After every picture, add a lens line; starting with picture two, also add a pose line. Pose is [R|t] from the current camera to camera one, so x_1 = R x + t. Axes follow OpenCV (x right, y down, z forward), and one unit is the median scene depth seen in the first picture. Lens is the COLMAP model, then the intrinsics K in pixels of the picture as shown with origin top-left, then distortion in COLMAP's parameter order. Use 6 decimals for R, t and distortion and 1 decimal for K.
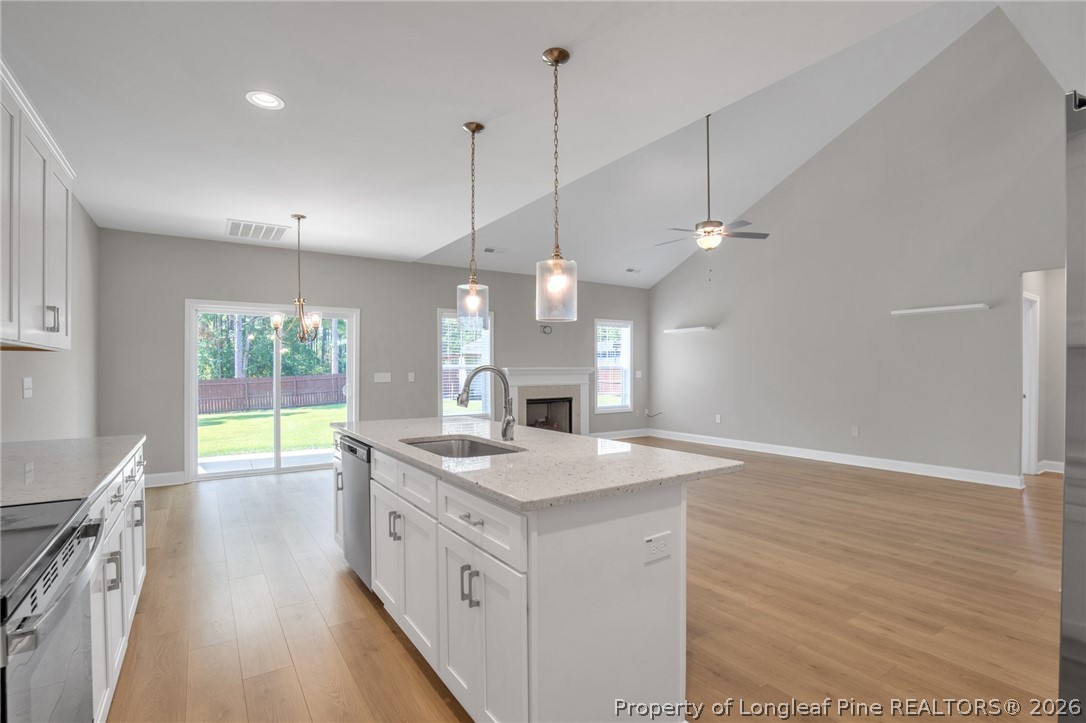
lens RADIAL K [[503.1, 0, 539.0], [0, 503.1, 367.7], [0, 0, 1]] dist [-0.017644, -0.000380]
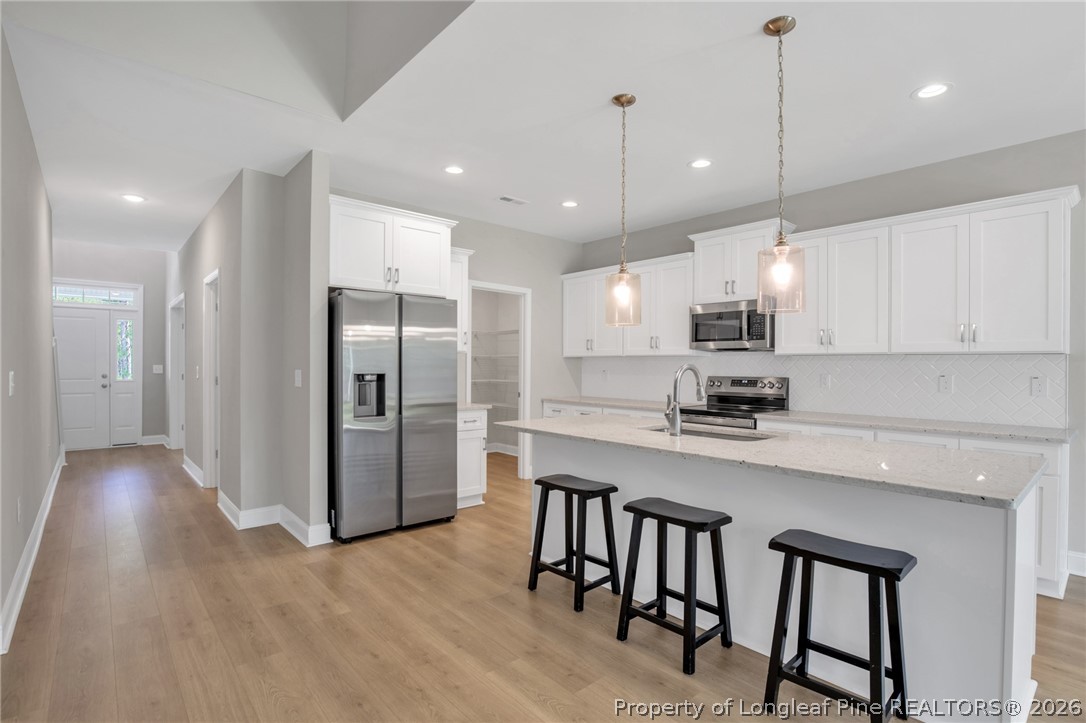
lens RADIAL K [[503.1, 0, 543.6], [0, 503.1, 367.3], [0, 0, 1]] dist [-0.017644, -0.000380]
pose [[-0.990306, 0.000538, -0.138902, 0.358272], [0.000465, 1.000000, 0.000559, 0.007069], [0.138902, 0.000489, -0.990306, 2.025143]]
